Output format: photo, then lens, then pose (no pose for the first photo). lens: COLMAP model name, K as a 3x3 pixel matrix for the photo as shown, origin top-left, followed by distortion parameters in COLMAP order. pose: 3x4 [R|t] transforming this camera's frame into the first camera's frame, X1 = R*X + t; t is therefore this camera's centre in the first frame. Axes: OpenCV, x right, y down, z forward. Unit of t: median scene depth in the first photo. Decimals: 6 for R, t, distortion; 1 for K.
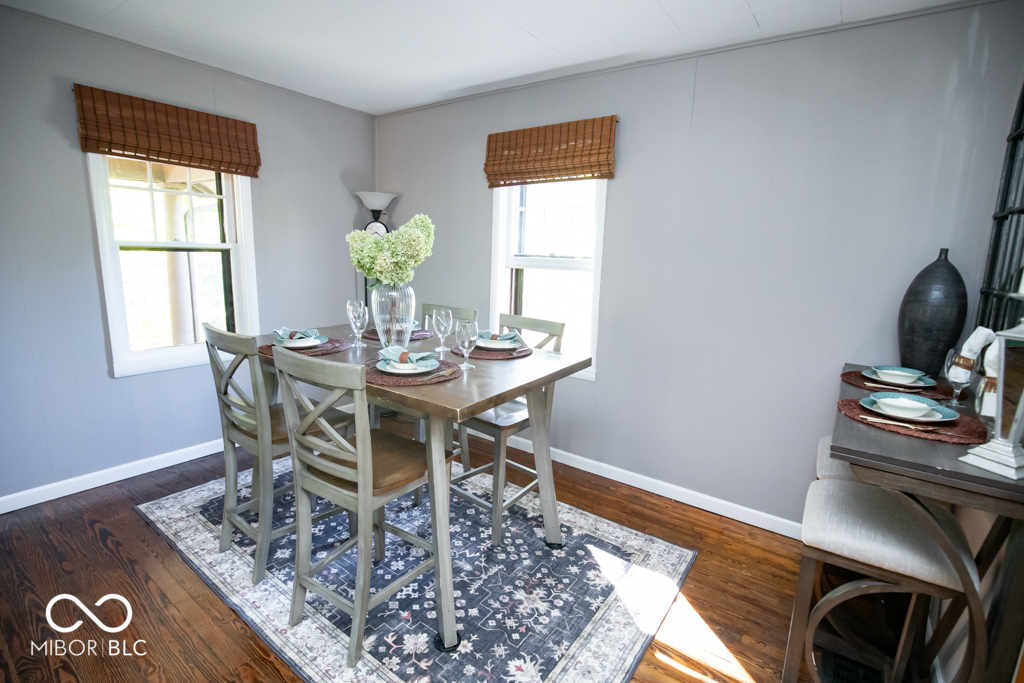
lens RADIAL K [[474.5, 0, 532.3], [0, 474.5, 340.7], [0, 0, 1]] dist [-0.024946, 0.000412]
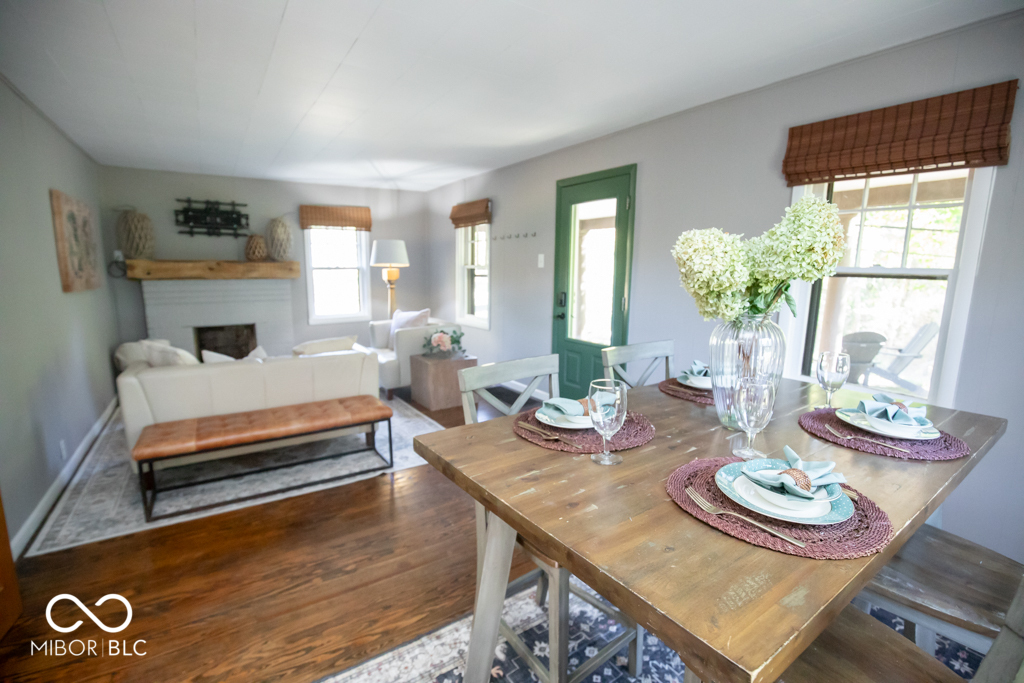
lens RADIAL K [[492.7, 0, 527.1], [0, 492.7, 339.6], [0, 0, 1]] dist [-0.026035, 0.000622]
pose [[-0.392162, 0.104301, -0.913964, 0.404645], [-0.185609, 0.964145, 0.189668, -0.171325], [0.900976, 0.244020, -0.358742, 1.001314]]
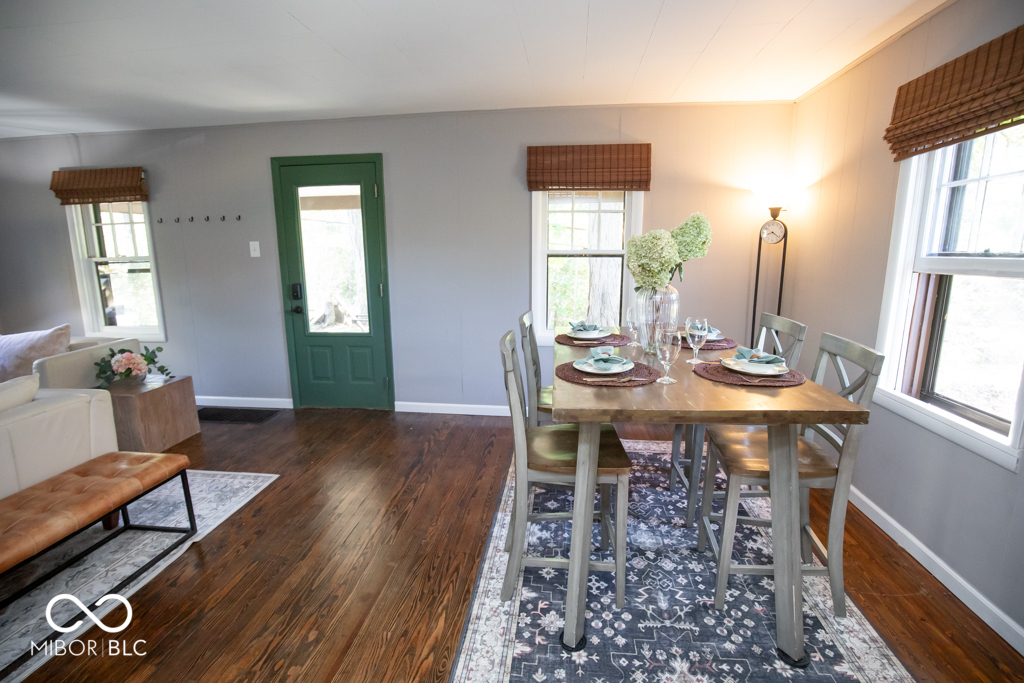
lens RADIAL K [[492.7, 0, 527.1], [0, 492.7, 339.6], [0, 0, 1]] dist [-0.026035, 0.000622]
pose [[0.477269, 0.122981, -0.870109, 0.485838], [-0.136583, 0.988507, 0.064798, -0.041708], [0.868078, 0.087916, 0.488581, 0.280796]]
